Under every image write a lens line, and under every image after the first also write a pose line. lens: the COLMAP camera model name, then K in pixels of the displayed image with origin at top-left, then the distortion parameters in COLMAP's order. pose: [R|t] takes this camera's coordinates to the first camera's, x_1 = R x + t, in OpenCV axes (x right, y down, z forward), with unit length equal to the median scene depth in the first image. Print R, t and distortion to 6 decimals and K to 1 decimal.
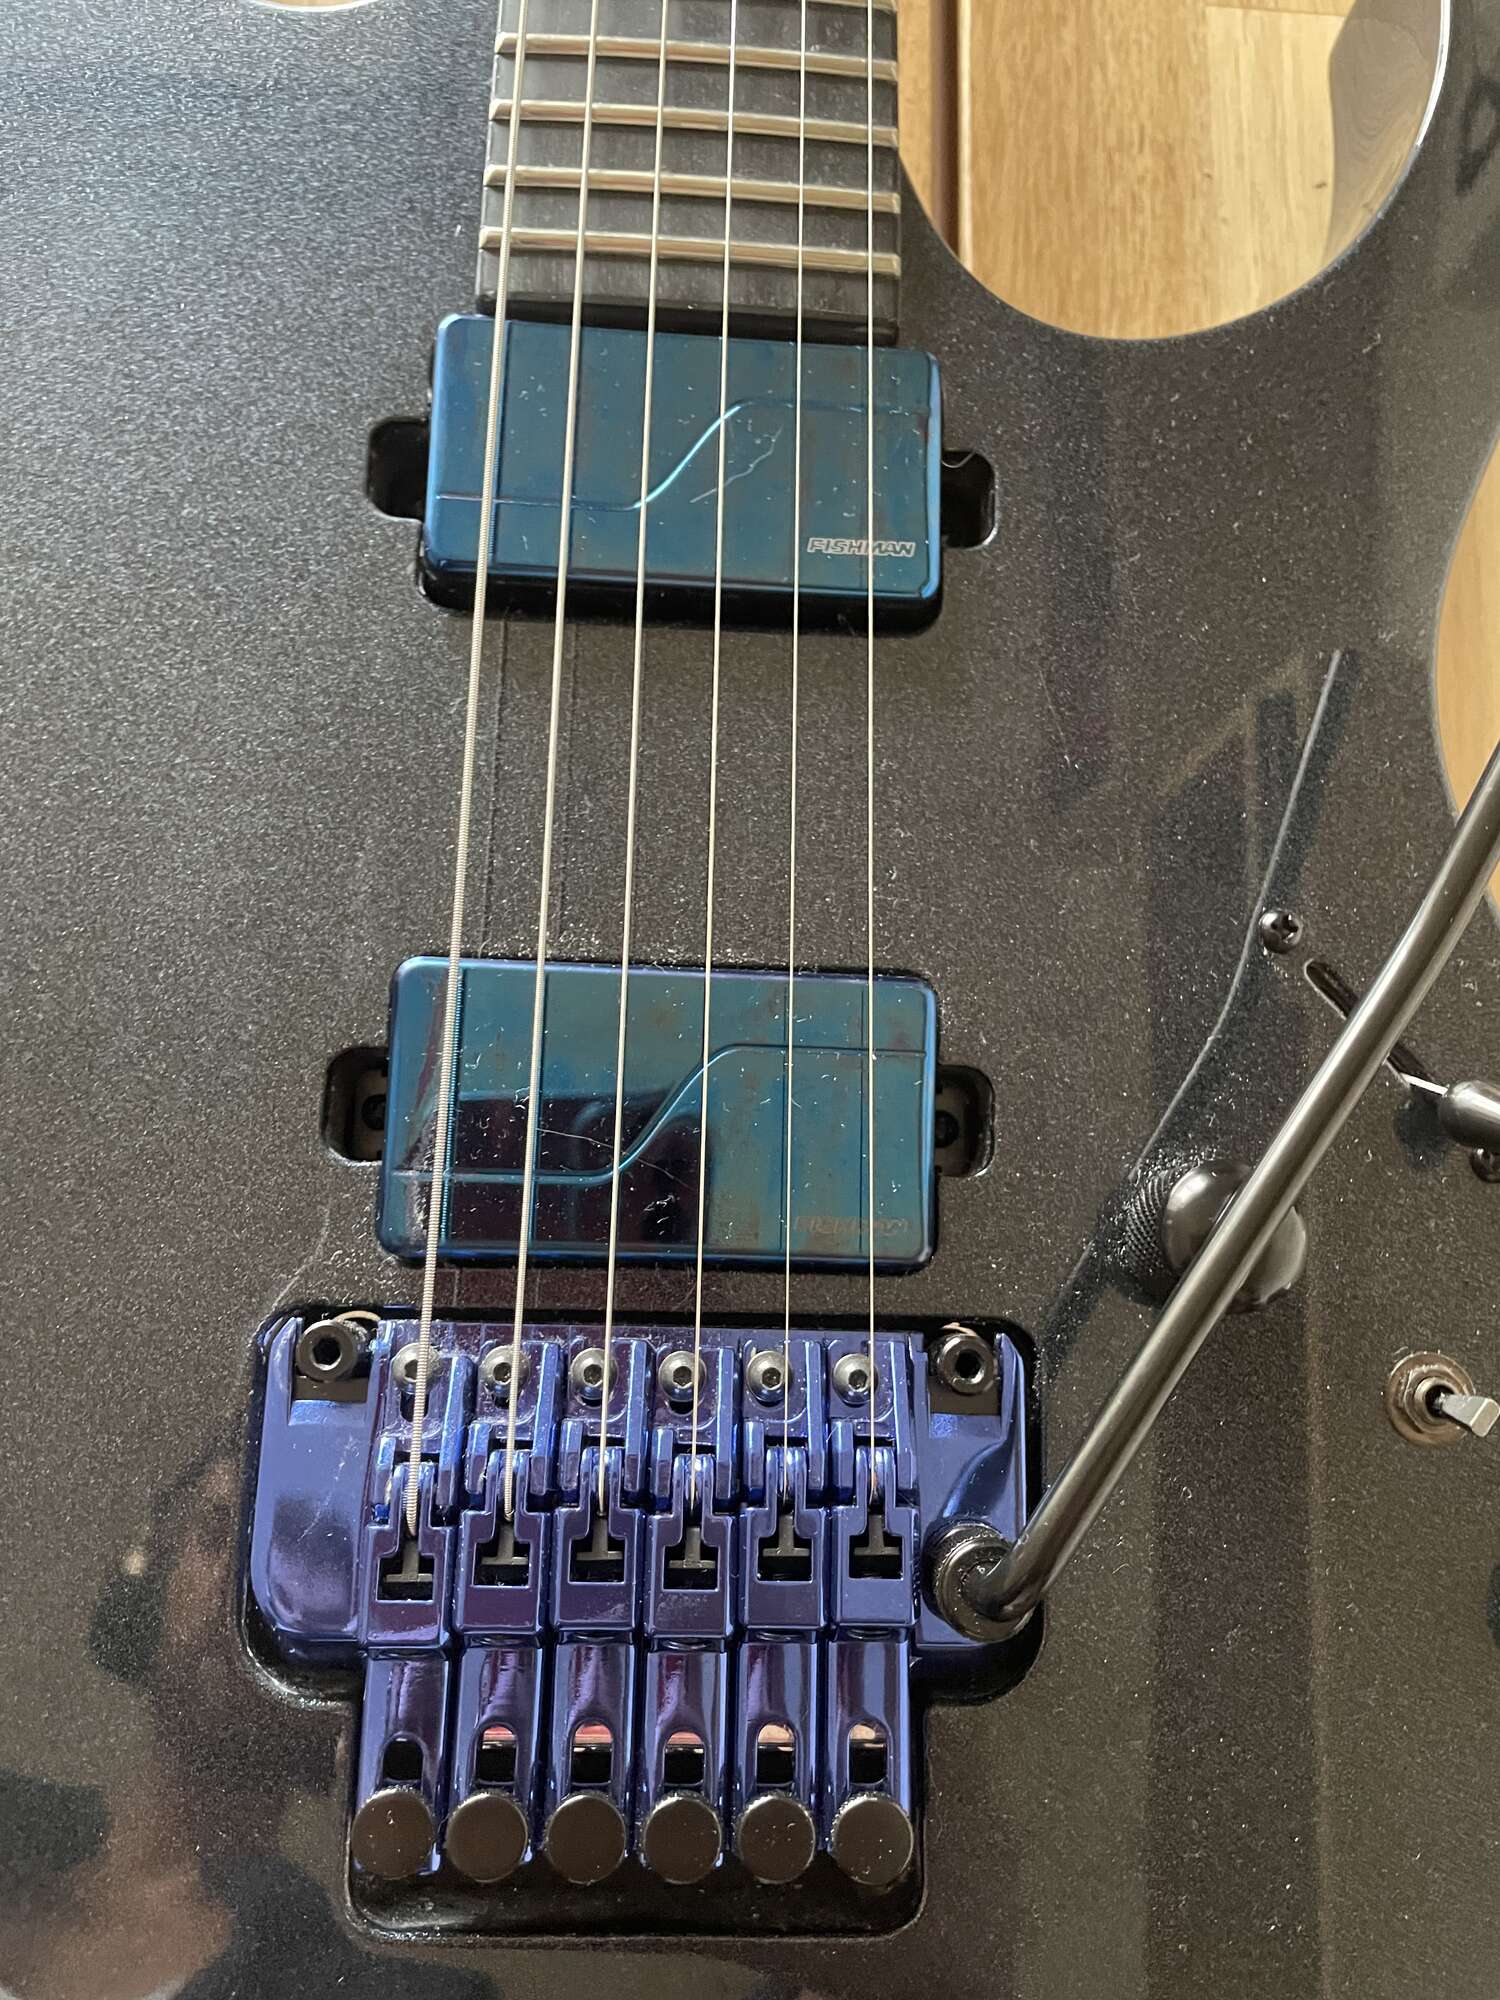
lens RADIAL K [[1593.7, 0, 787.5], [0, 1593.7, 998.9], [0, 0, 1]] dist [0.027395, -0.075830]
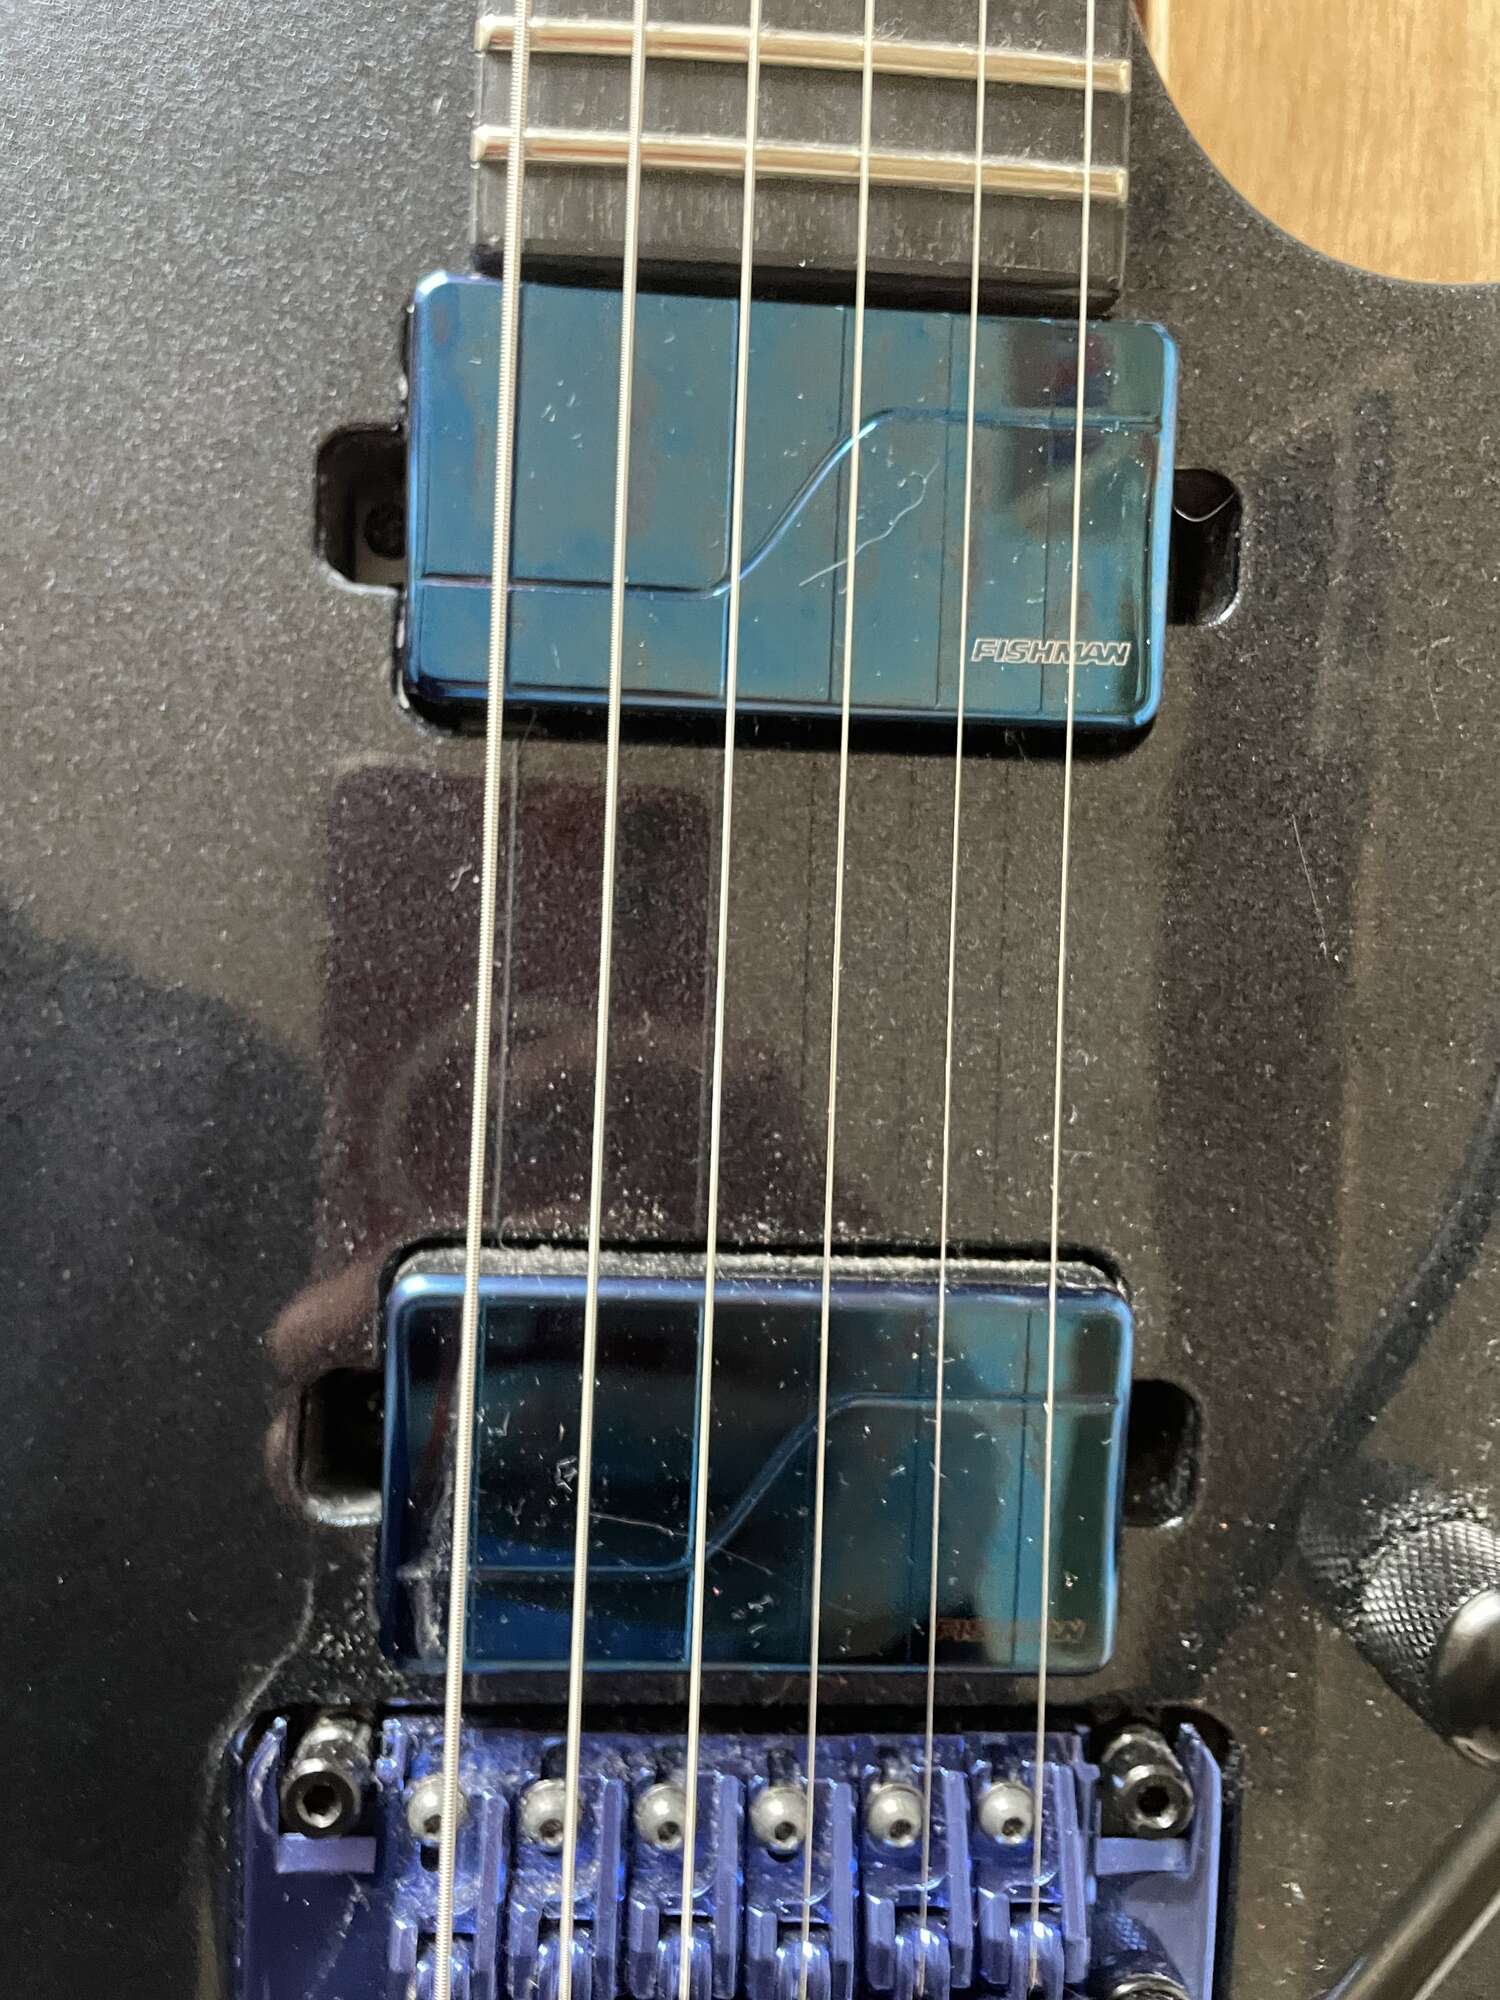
lens RADIAL K [[1593.7, 0, 721.3], [0, 1593.7, 931.1], [0, 0, 1]] dist [0.027395, -0.075830]
pose [[0.999864, 0.012513, -0.010718, -0.083962], [-0.009863, 0.975687, 0.218948, -0.311921], [0.013197, -0.218813, 0.975678, 0.312750]]
